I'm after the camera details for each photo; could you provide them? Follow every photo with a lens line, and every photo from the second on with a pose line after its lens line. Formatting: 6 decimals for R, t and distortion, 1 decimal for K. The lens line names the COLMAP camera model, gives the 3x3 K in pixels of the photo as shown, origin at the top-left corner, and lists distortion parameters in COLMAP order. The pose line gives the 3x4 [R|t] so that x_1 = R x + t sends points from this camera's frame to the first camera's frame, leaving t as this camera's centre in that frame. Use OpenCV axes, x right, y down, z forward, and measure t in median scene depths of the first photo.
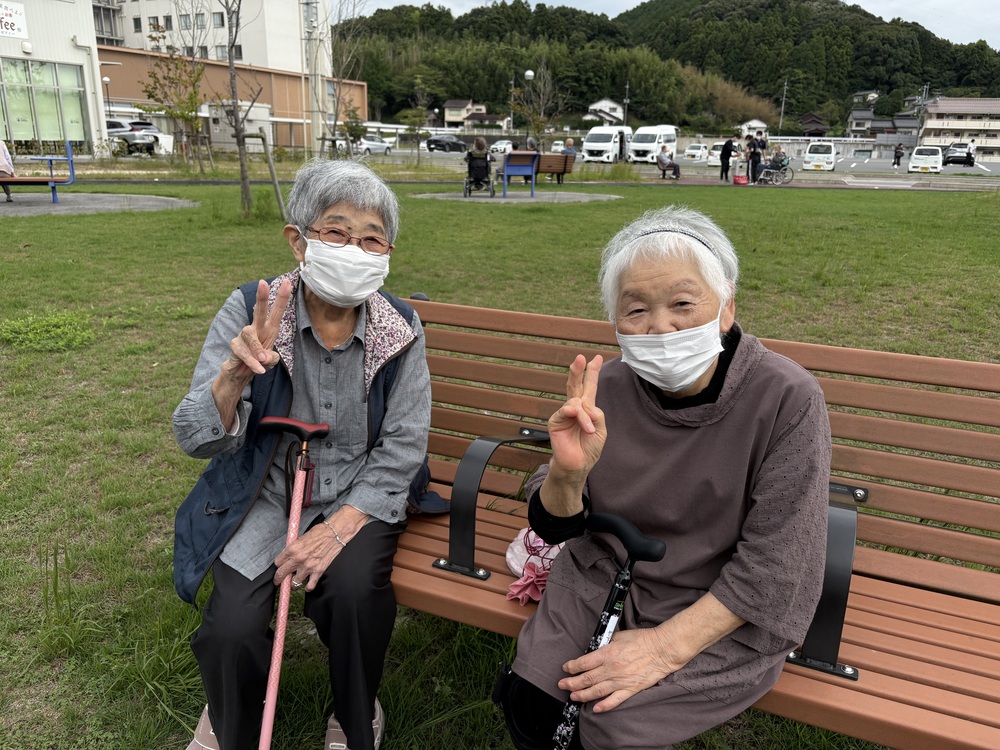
lens RADIAL K [[725.5, 0, 479.3], [0, 725.5, 374.5], [0, 0, 1]] dist [0.031865, -0.046655]
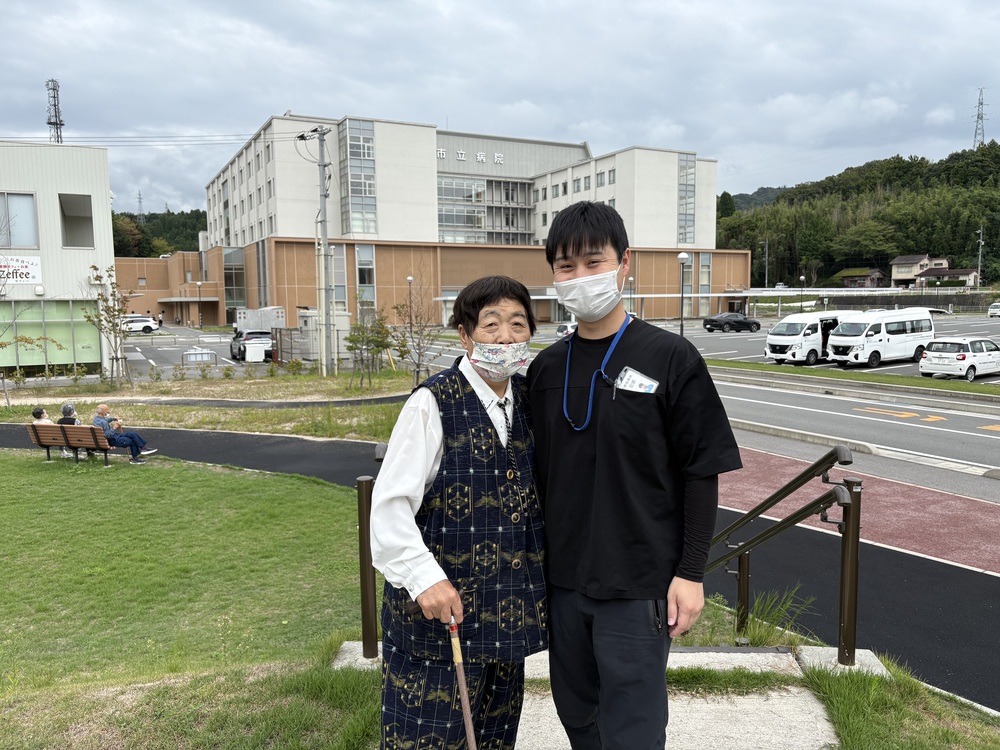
lens RADIAL K [[725.5, 0, 504.9], [0, 725.5, 369.3], [0, 0, 1]] dist [0.031865, -0.046655]
pose [[0.808636, 0.020547, -0.587951, 0.094695], [-0.145266, 0.975418, -0.165703, -0.031738], [0.570093, 0.219403, 0.791743, 0.069398]]
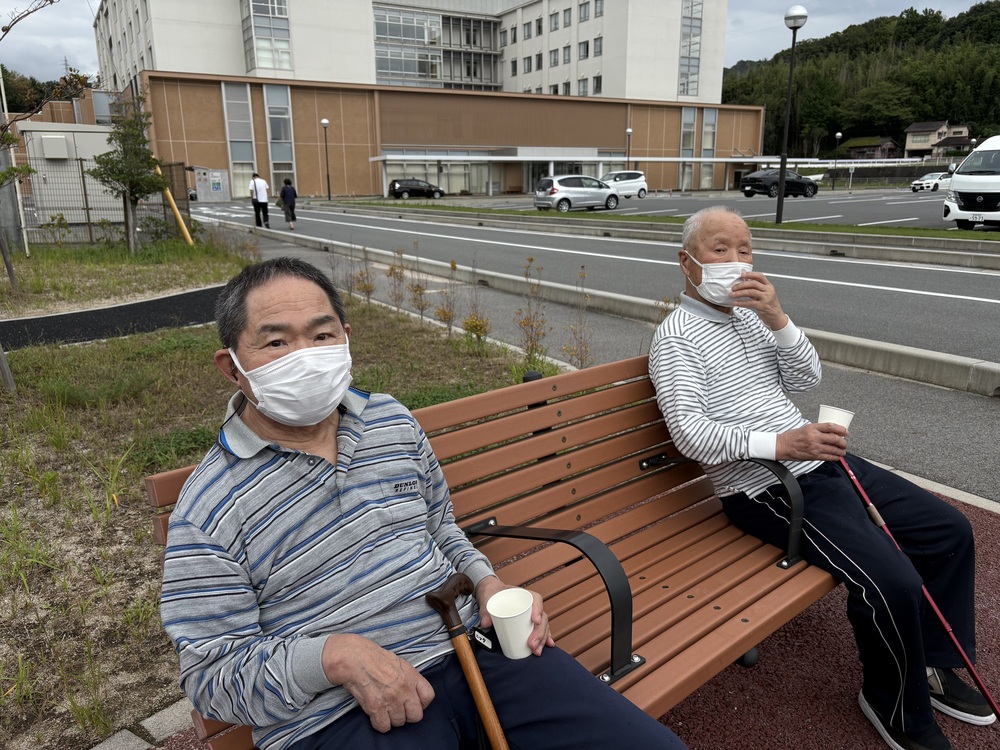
lens RADIAL K [[725.5, 0, 509.4], [0, 725.5, 377.3], [0, 0, 1]] dist [0.031865, -0.046655]
pose [[0.836882, 0.107691, -0.536685, 0.043163], [-0.133744, 0.990968, -0.009707, -0.046210], [0.530792, 0.079902, 0.843727, 0.145727]]
